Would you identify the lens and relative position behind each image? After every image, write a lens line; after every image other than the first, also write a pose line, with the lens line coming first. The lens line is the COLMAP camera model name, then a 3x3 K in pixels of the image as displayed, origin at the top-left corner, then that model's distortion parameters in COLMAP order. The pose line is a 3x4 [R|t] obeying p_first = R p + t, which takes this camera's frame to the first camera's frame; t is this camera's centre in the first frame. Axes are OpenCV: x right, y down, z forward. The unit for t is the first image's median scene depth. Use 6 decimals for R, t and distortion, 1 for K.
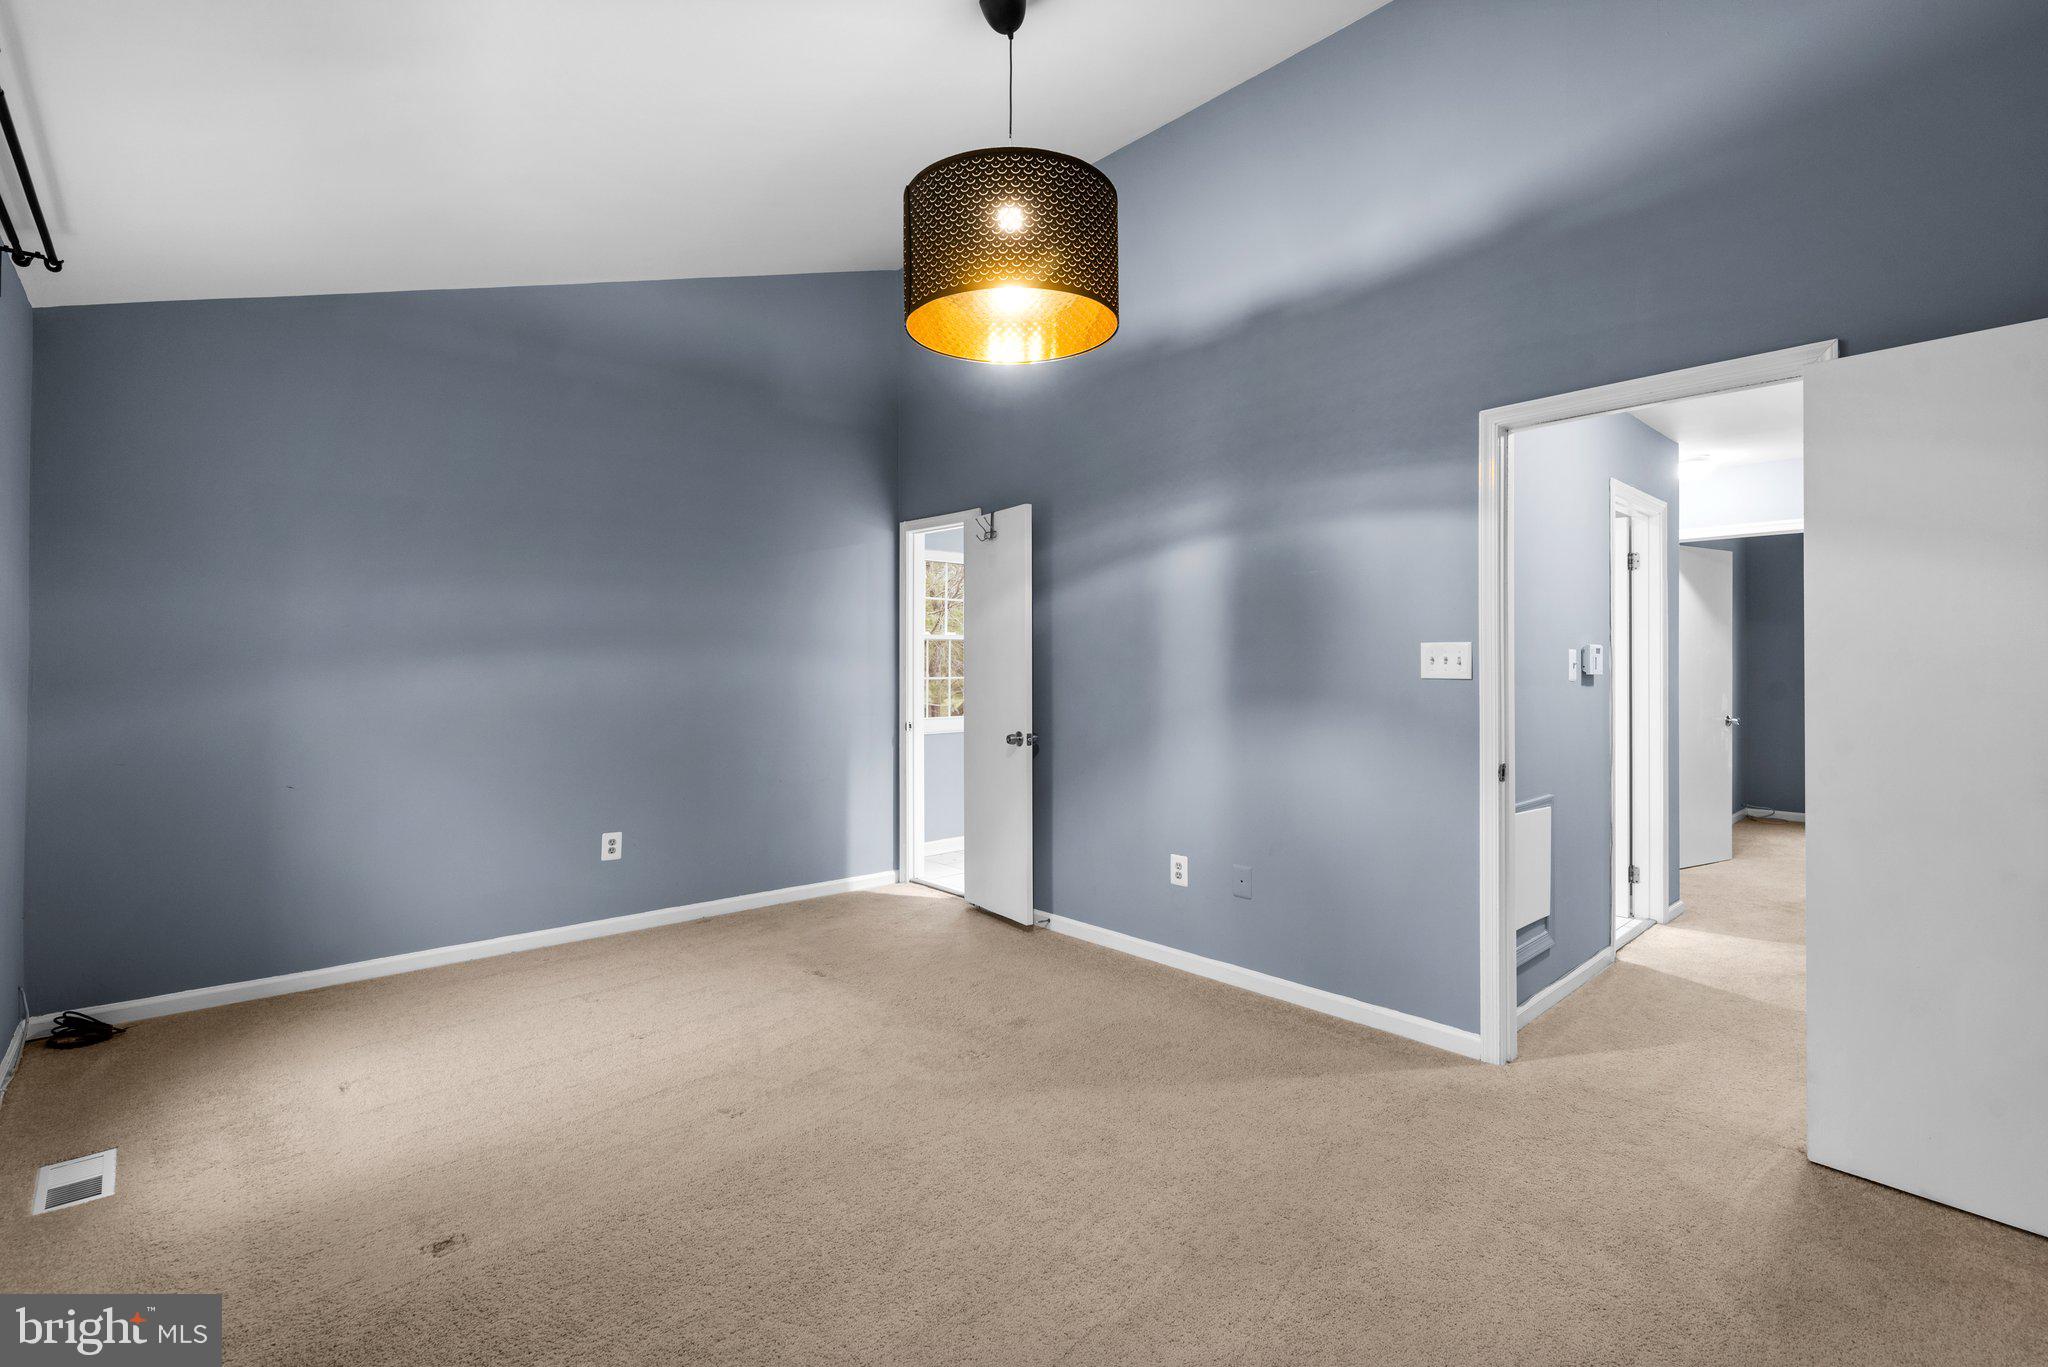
lens RADIAL K [[944.6, 0, 1038.5], [0, 944.6, 663.3], [0, 0, 1]] dist [-0.000746, -0.000371]
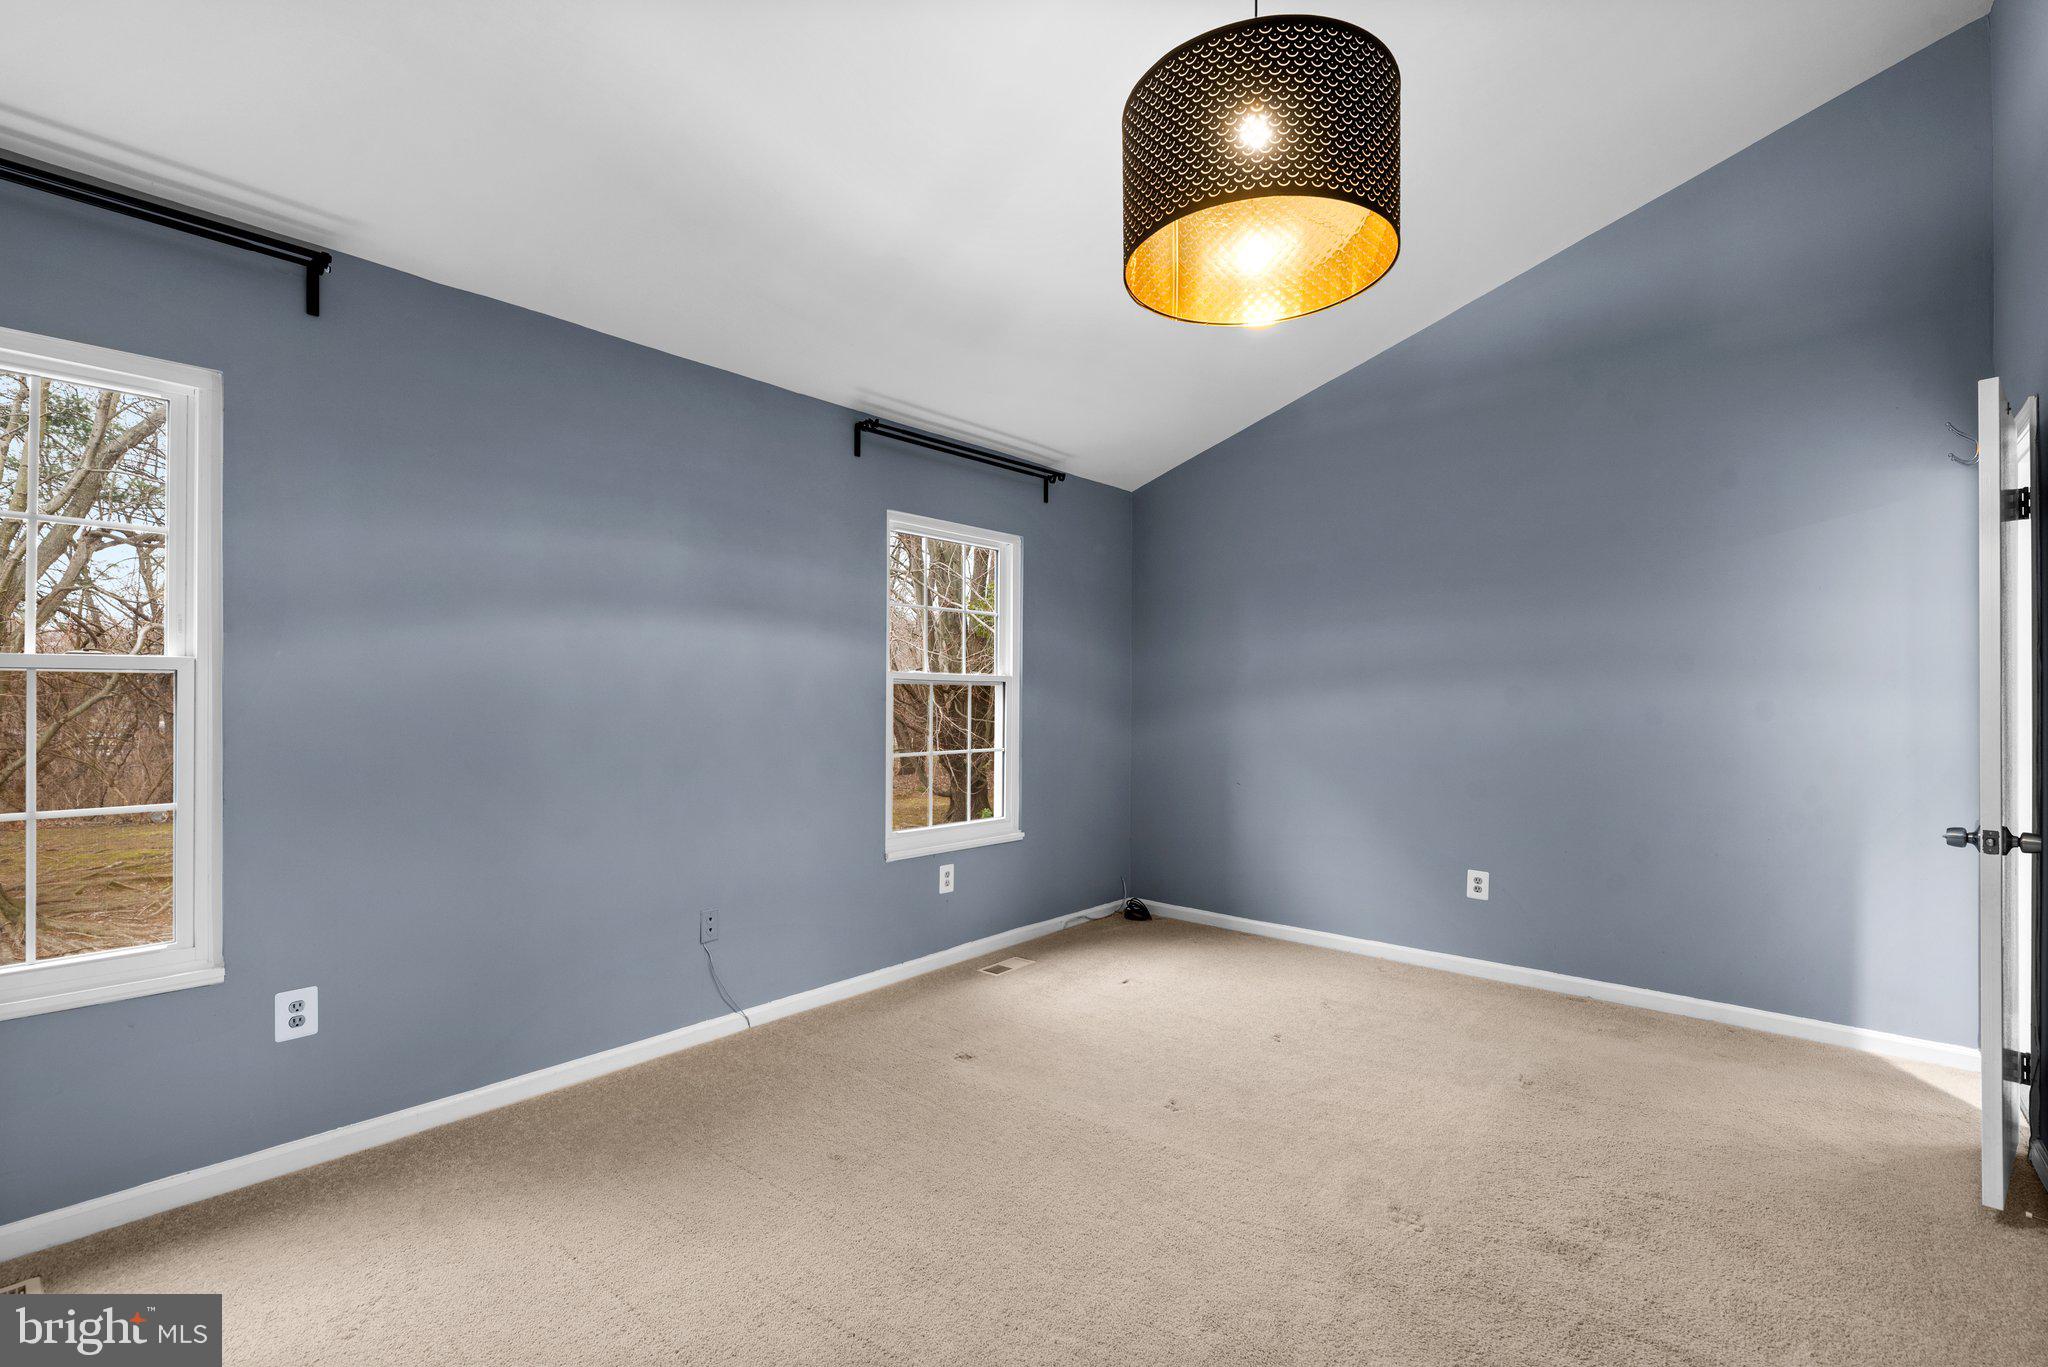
lens RADIAL K [[928.5, 0, 1014.2], [0, 928.5, 697.1], [0, 0, 1]] dist [-0.001076, -0.000569]
pose [[0.101338, 0.000806, -0.994852, 0.535512], [-0.002630, 0.999996, 0.000542, 0.003512], [0.994849, 0.002561, 0.101339, 0.524150]]
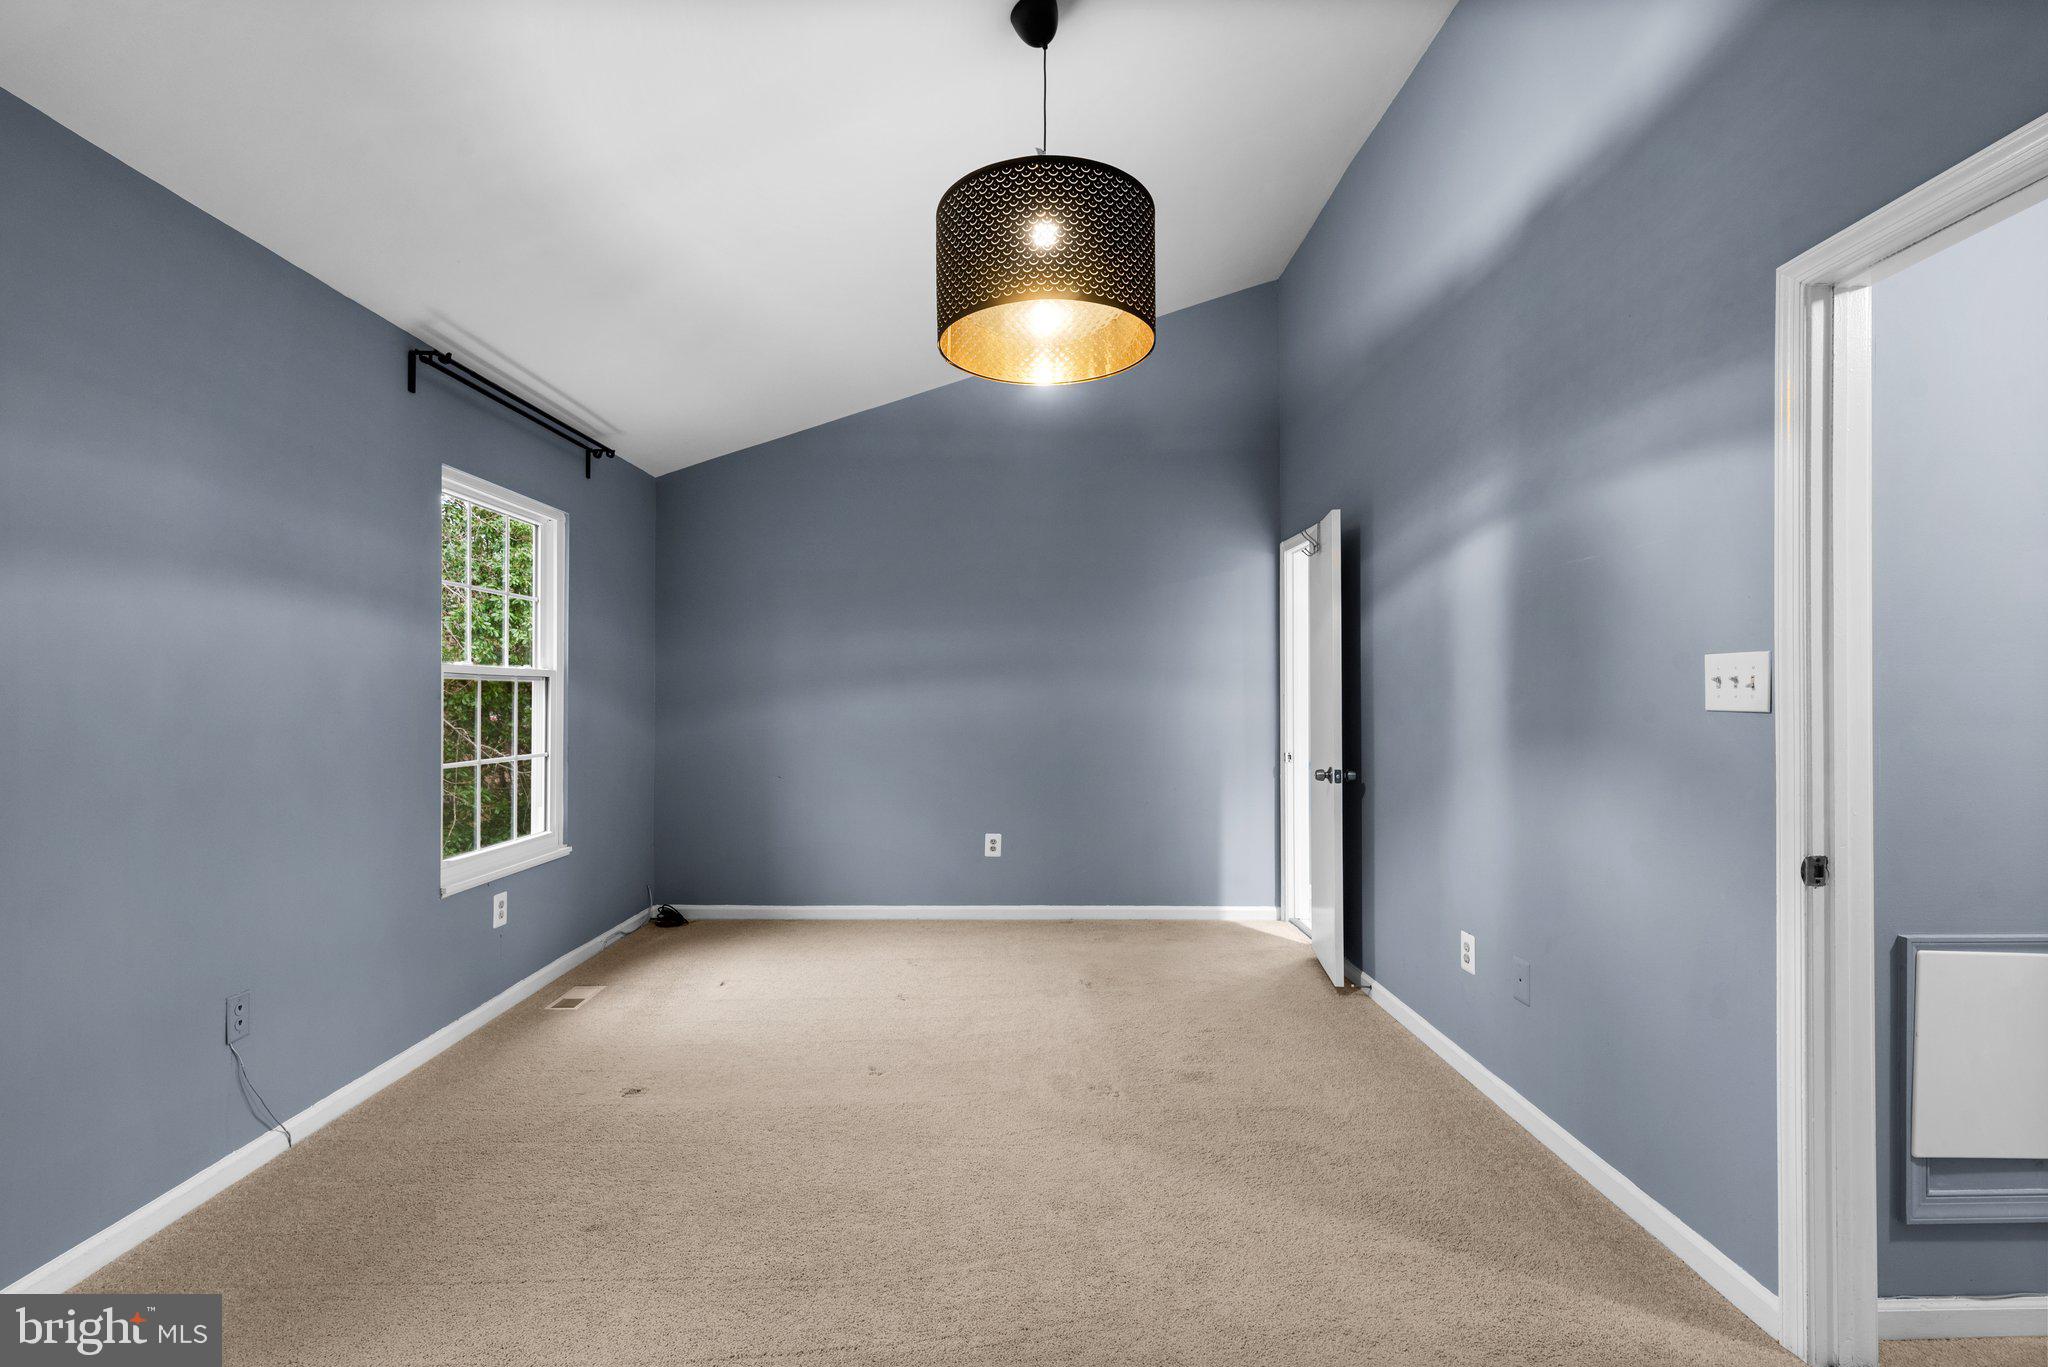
lens RADIAL K [[924.5, 0, 1025.5], [0, 924.5, 696.9], [0, 0, 1]] dist [0.001440, -0.000203]
pose [[0.738763, 0.001655, -0.673963, 0.438556], [0.001091, 0.999993, 0.003652, 0.003443], [0.673964, -0.003433, 0.738756, 0.203982]]
